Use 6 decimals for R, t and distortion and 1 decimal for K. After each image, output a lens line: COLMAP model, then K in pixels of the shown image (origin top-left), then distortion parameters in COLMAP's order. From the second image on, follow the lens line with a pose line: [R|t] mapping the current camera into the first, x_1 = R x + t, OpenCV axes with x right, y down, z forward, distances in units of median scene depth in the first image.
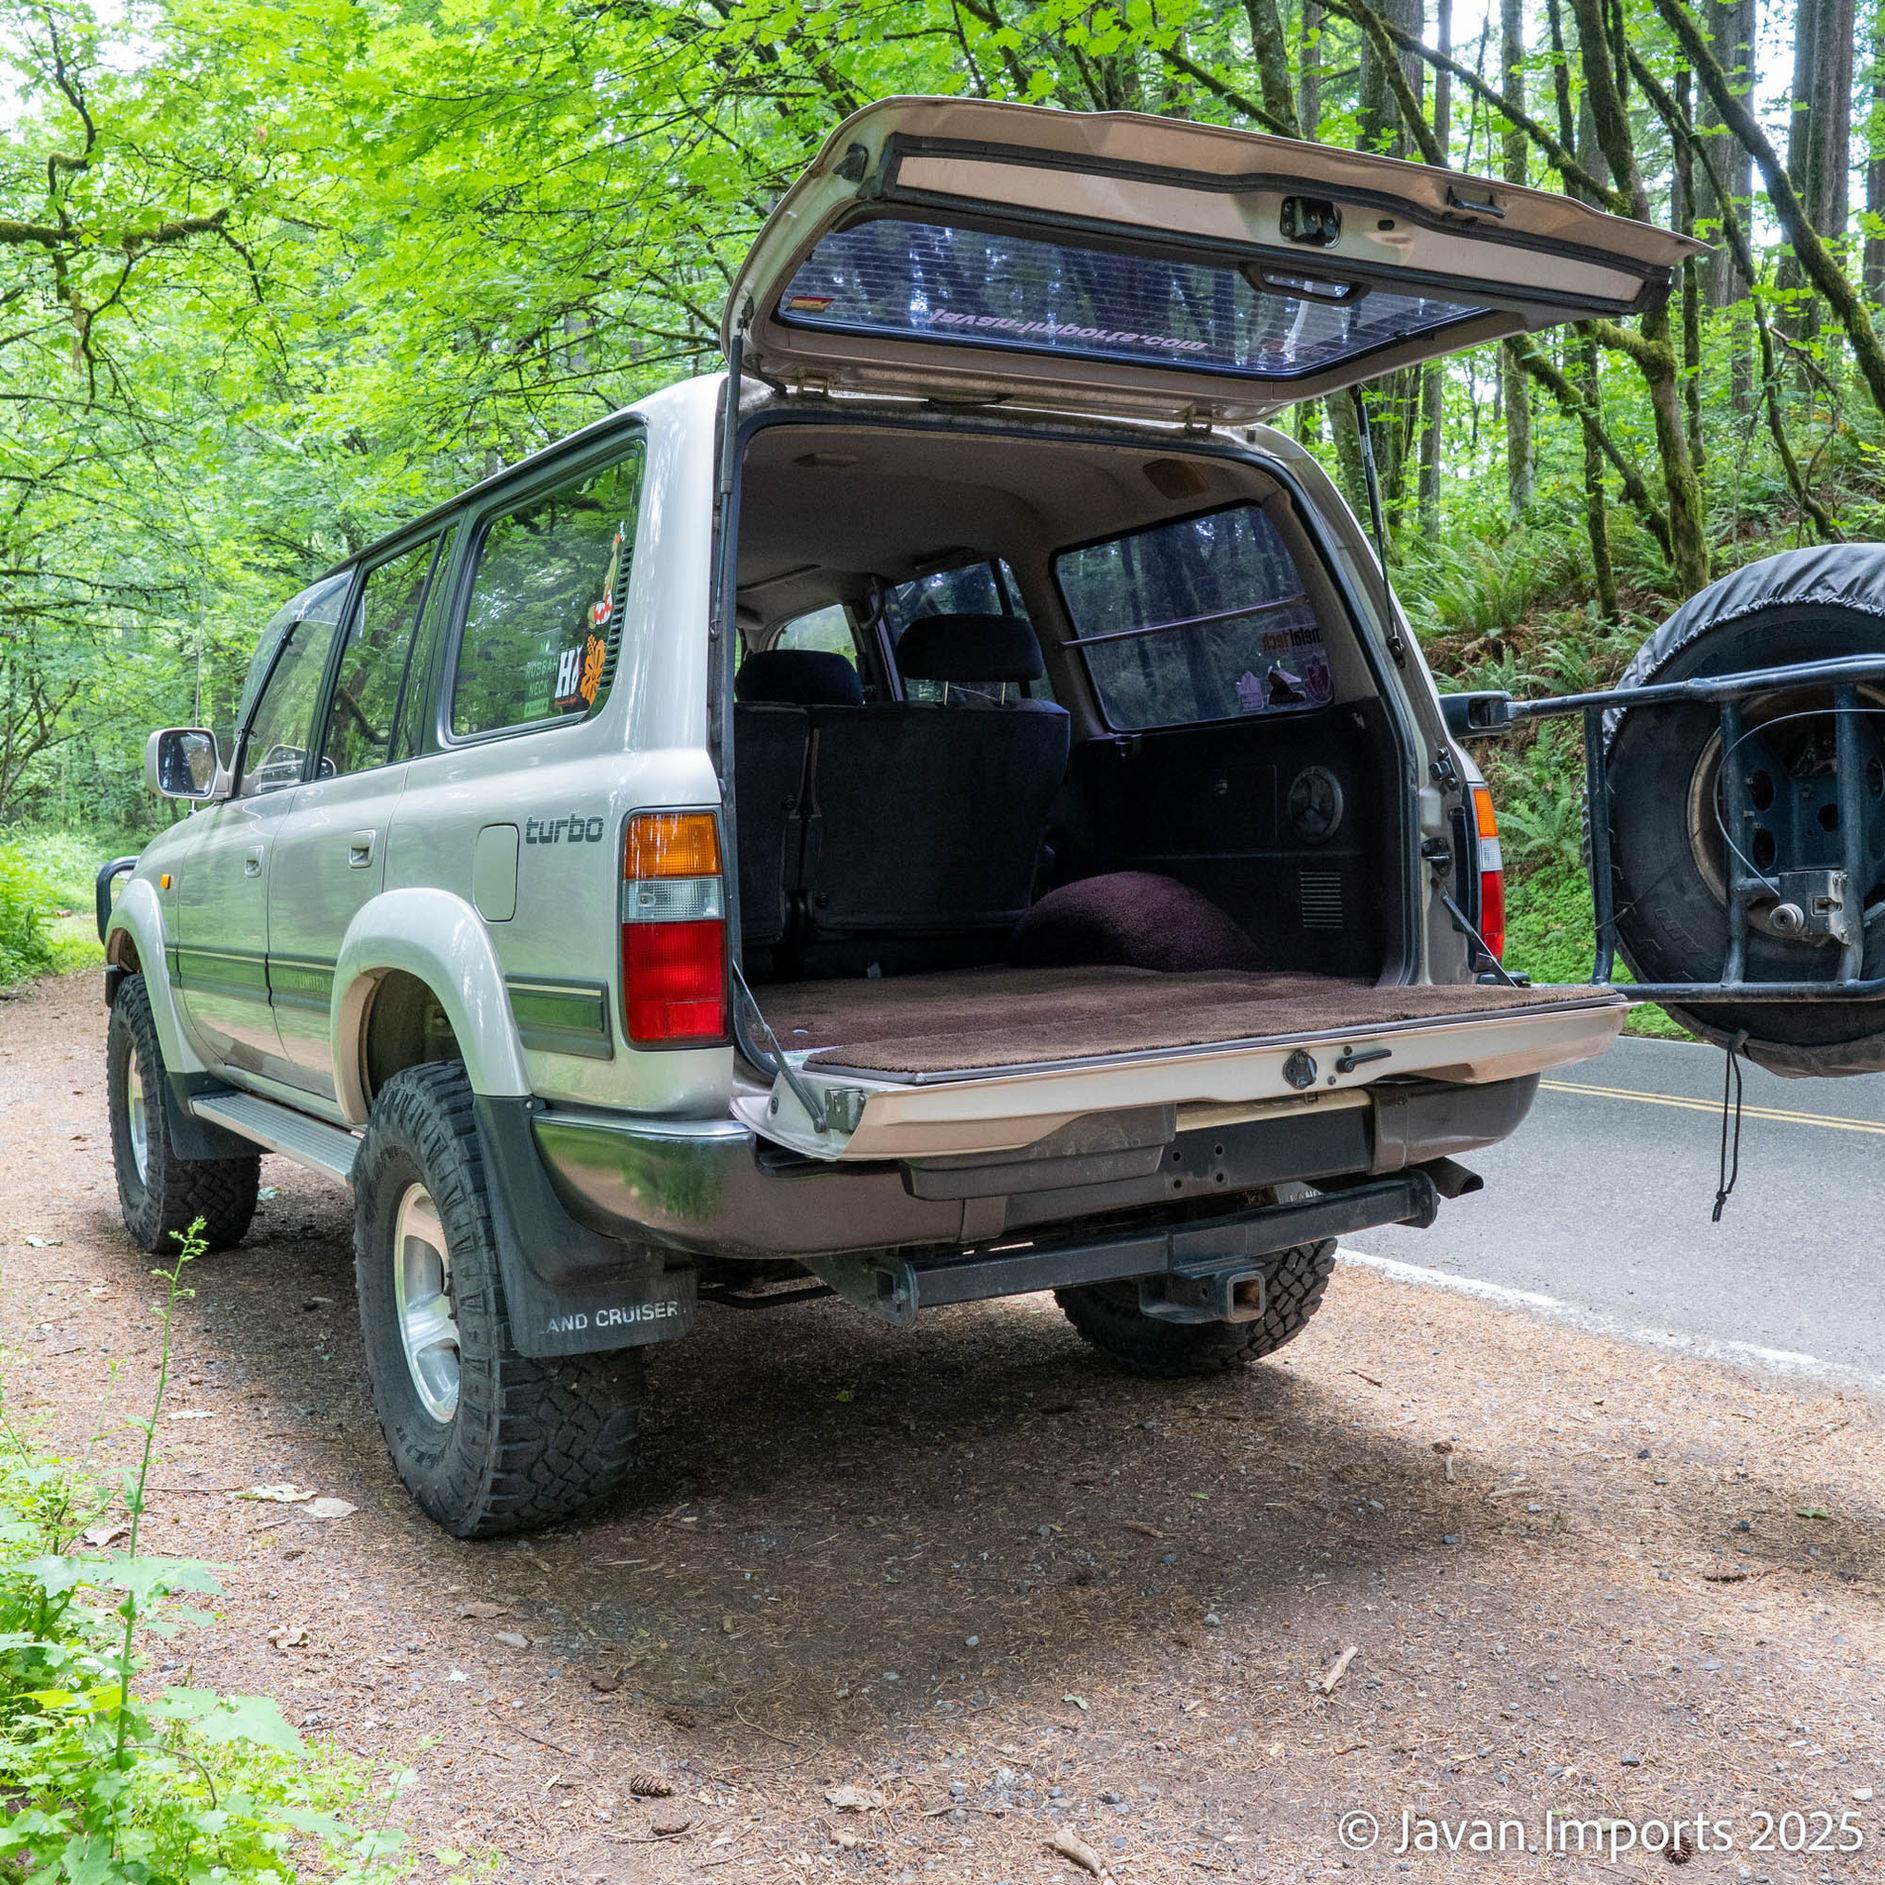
lens RADIAL K [[1972.0, 0, 939.4], [0, 1972.0, 966.3], [0, 0, 1]] dist [0.022520, 0.000000]
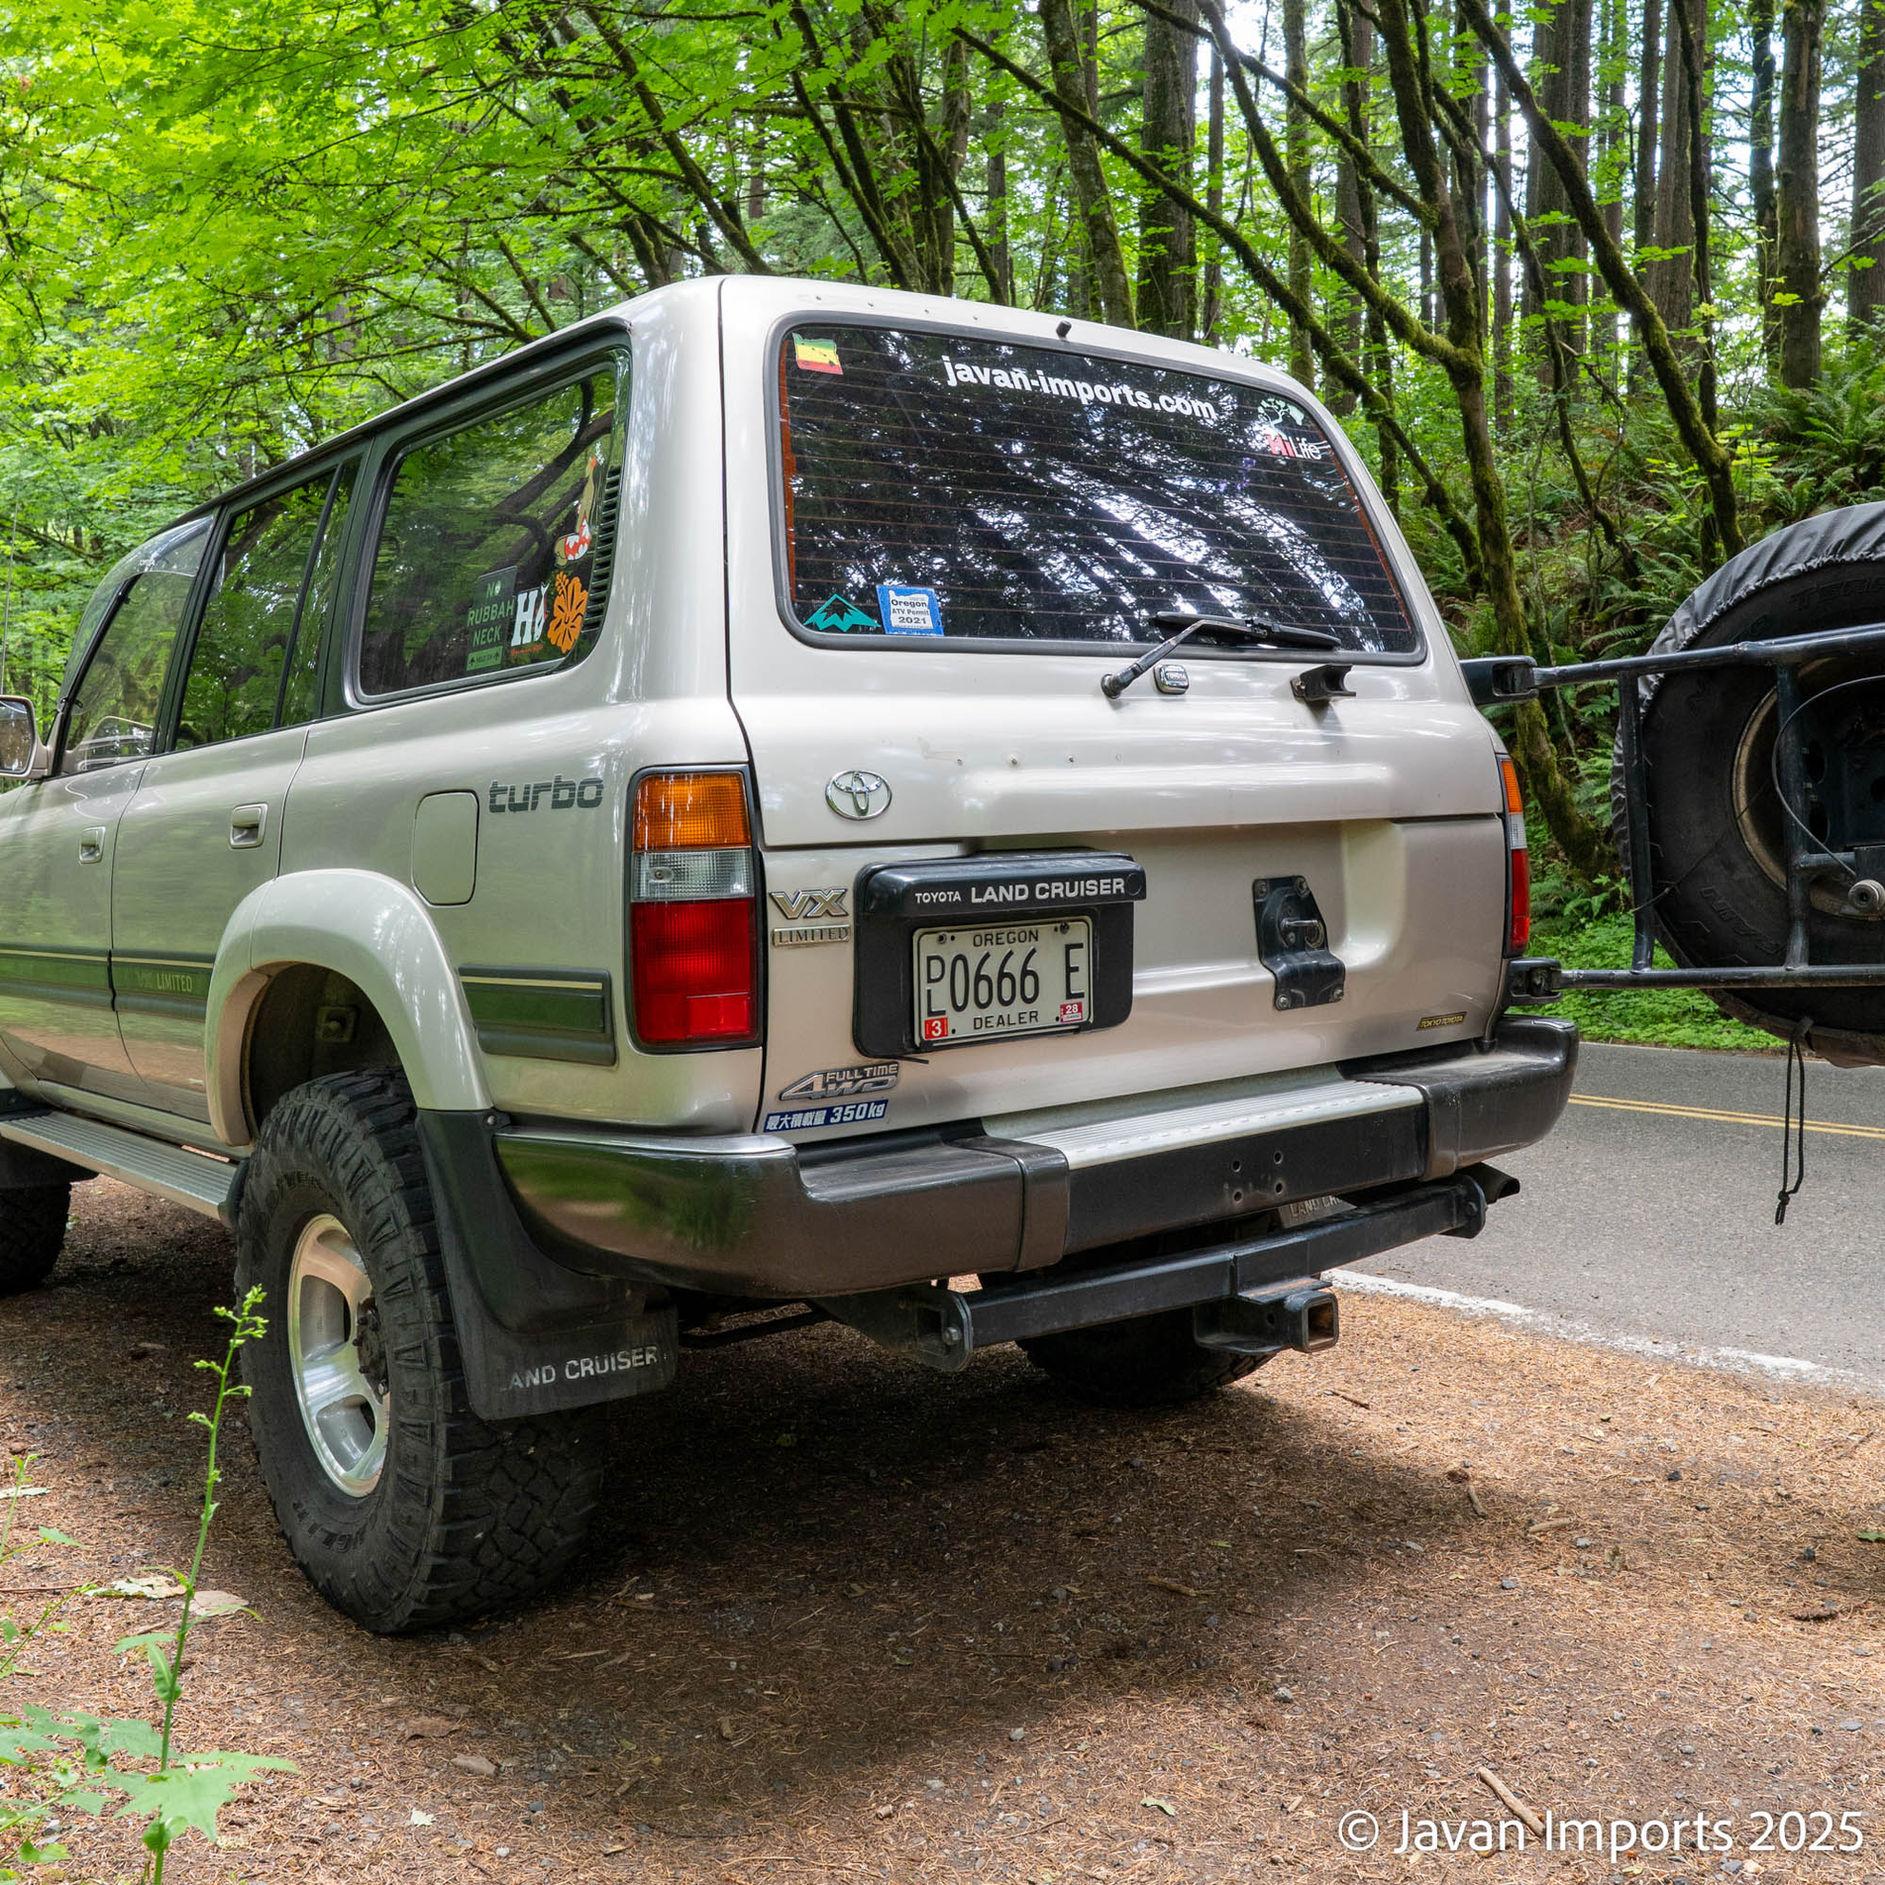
lens RADIAL K [[1972.0, 0, 947.2], [0, 1972.0, 900.3], [0, 0, 1]] dist [0.022520, 0.000000]
pose [[0.992567, -0.003806, 0.121641, -0.107125], [0.008022, 0.999383, -0.034192, 0.005750], [-0.121436, 0.034914, 0.991985, 0.120973]]
